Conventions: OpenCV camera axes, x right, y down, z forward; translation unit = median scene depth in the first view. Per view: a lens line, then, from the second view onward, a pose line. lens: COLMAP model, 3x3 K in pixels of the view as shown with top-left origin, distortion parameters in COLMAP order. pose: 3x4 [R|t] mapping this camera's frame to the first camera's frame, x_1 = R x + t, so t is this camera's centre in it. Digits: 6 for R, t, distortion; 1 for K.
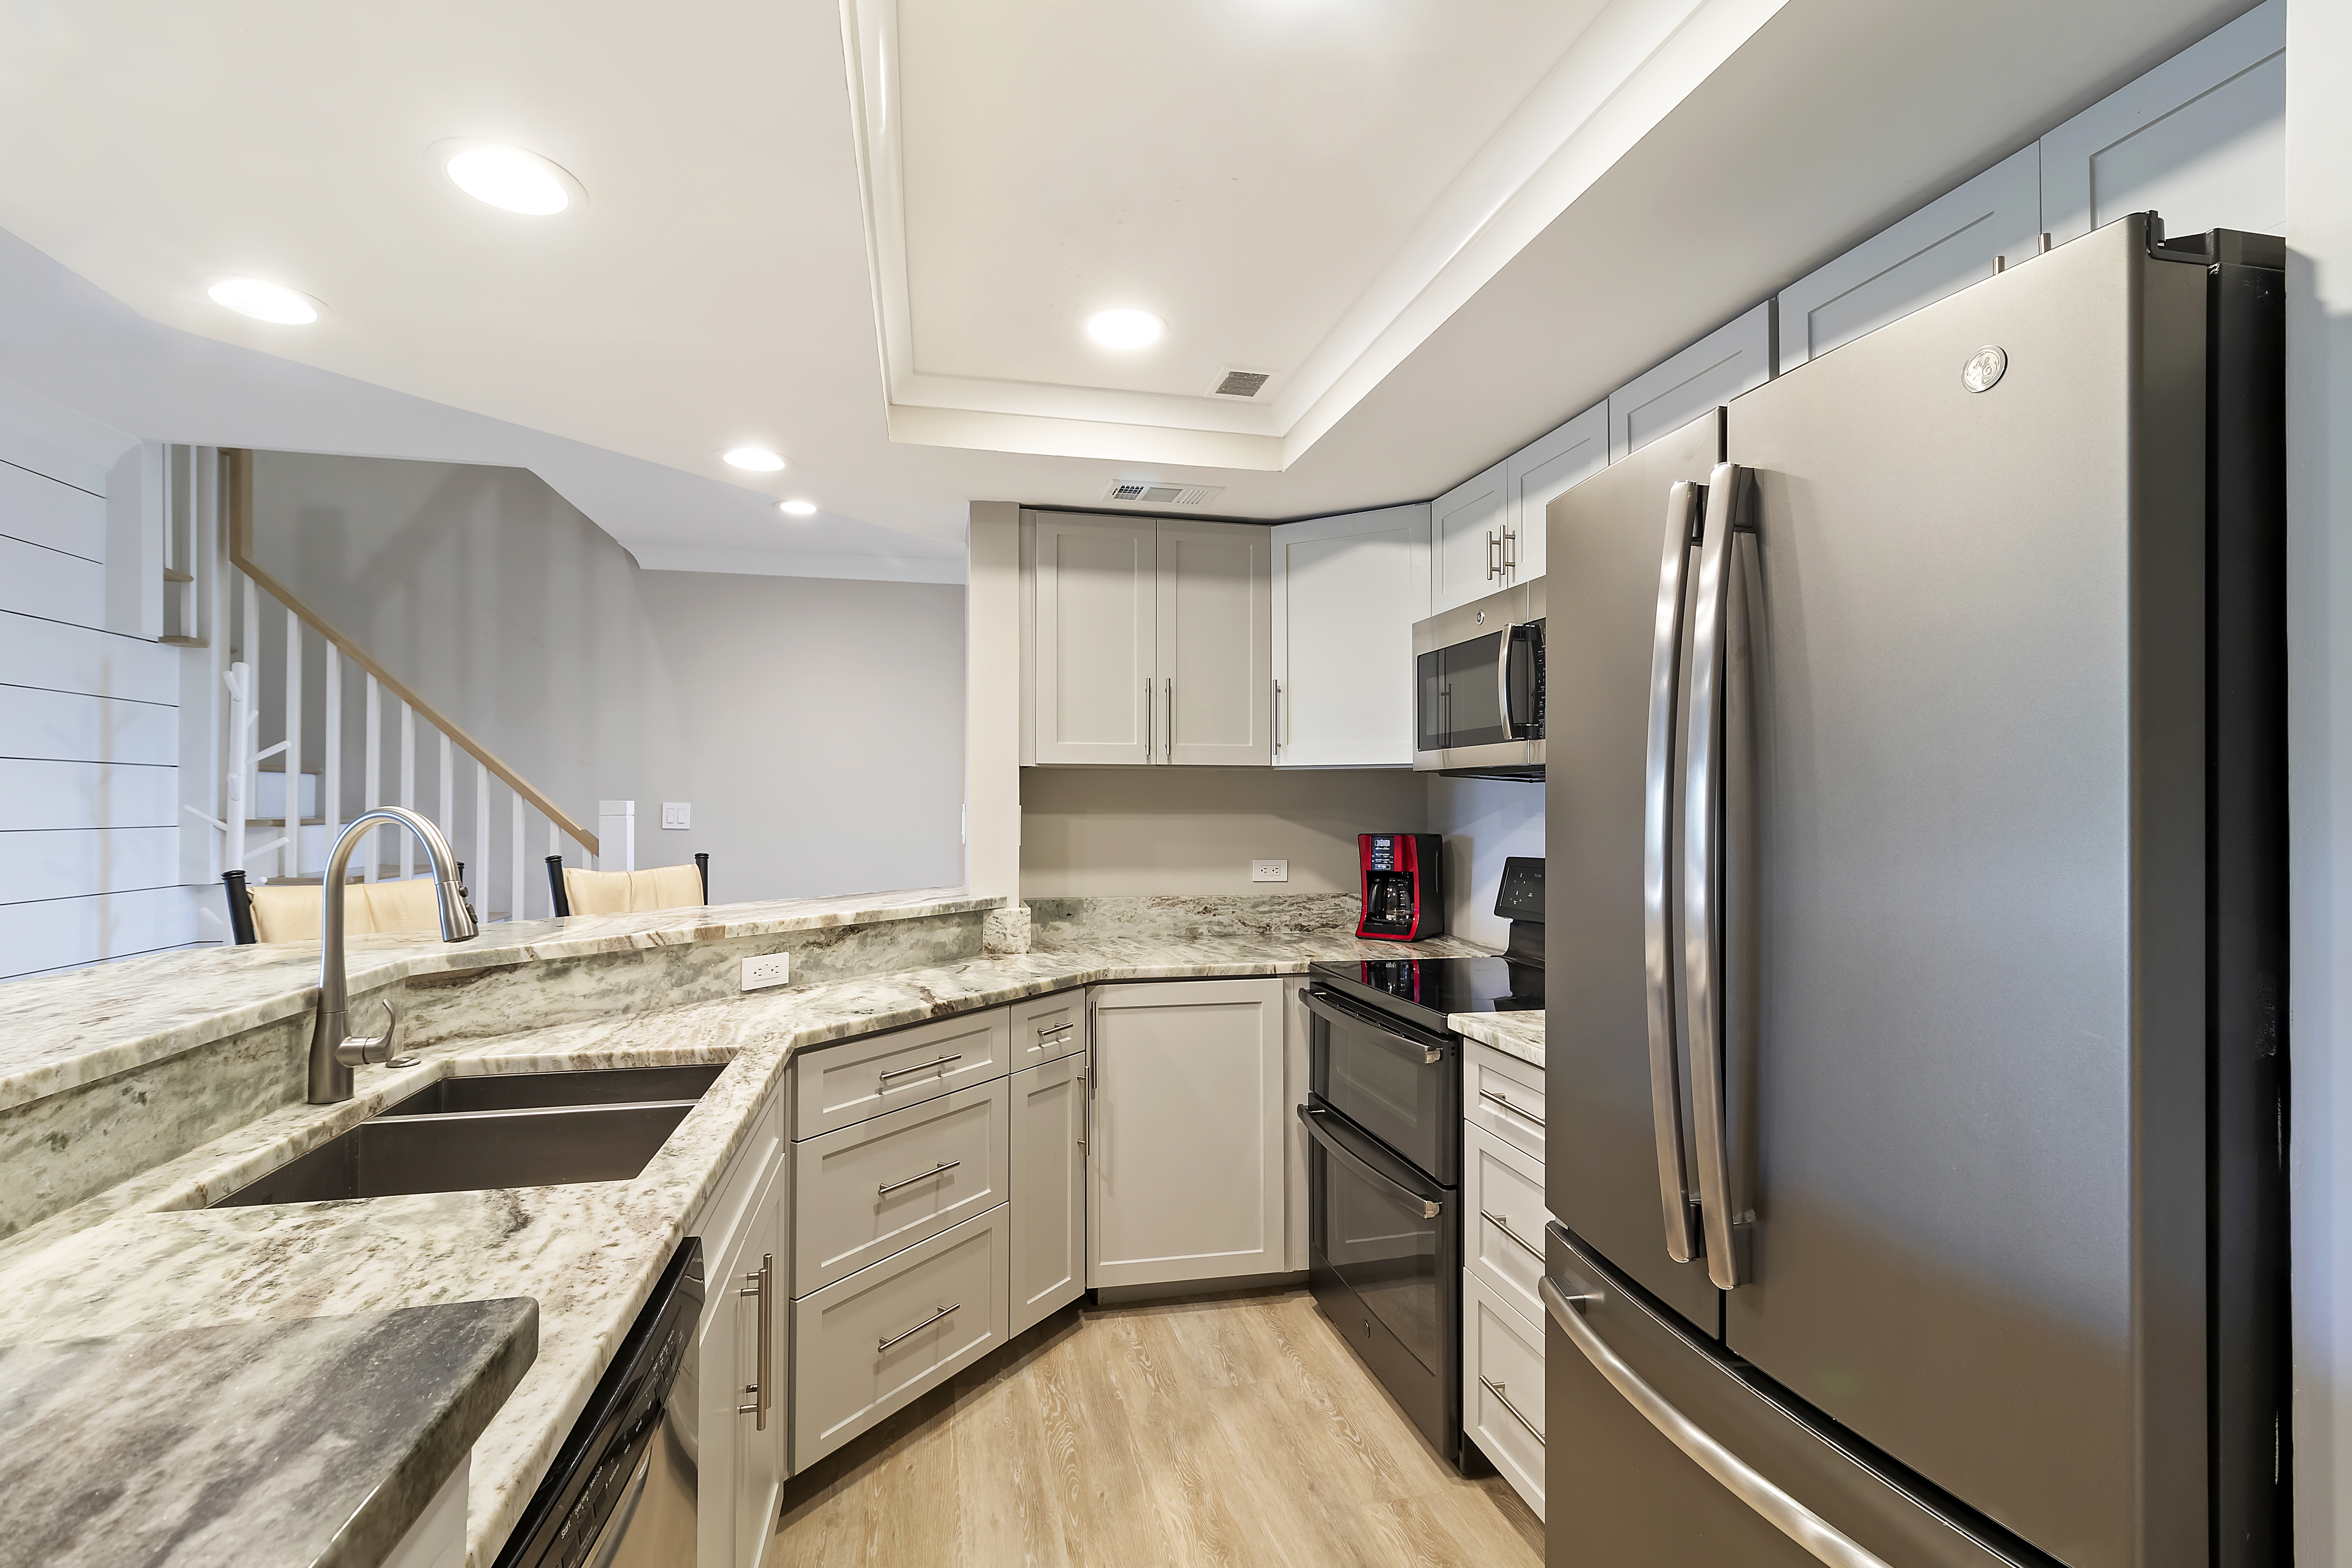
lens RADIAL K [[1080.4, 0, 1196.9], [0, 1080.4, 794.0], [0, 0, 1]] dist [0.002770, -0.000491]
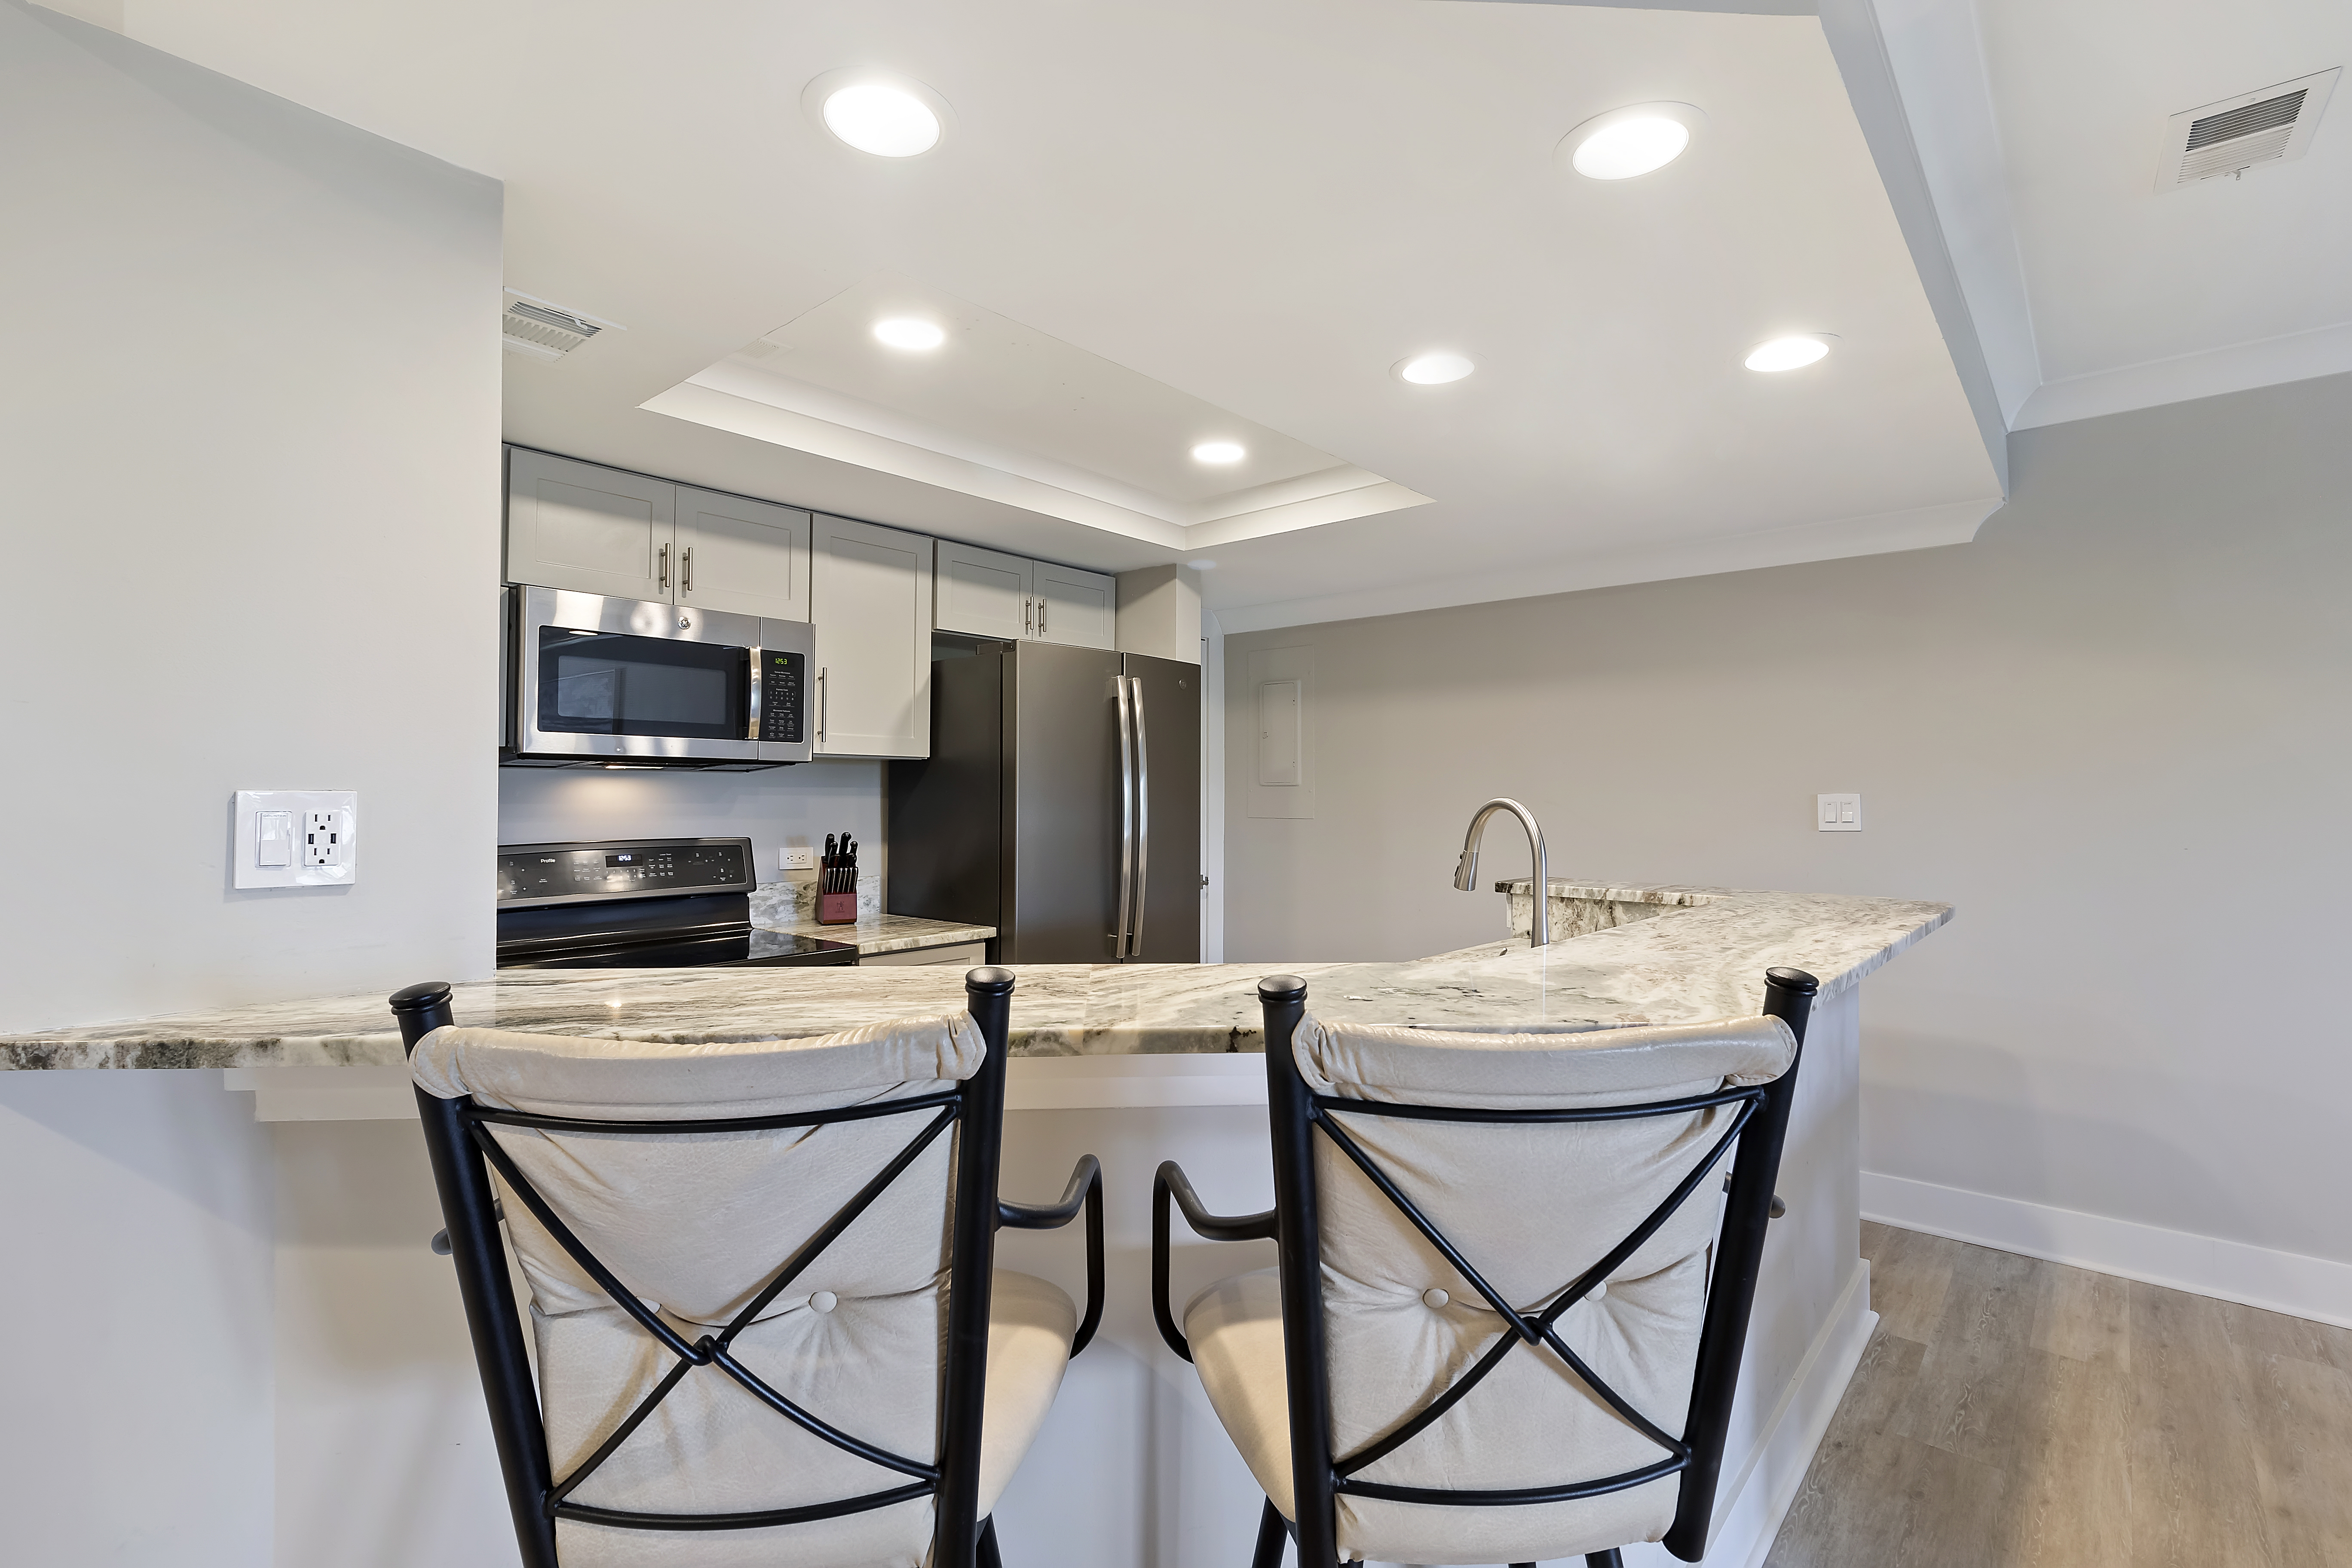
lens RADIAL K [[1080.4, 0, 1178.0], [0, 1080.4, 779.8], [0, 0, 1]] dist [0.002770, -0.000491]
pose [[-0.571714, 0.005463, 0.820435, -0.777154], [-0.013198, 0.999787, -0.015854, 0.007738], [-0.820347, -0.019892, -0.571520, 0.997507]]
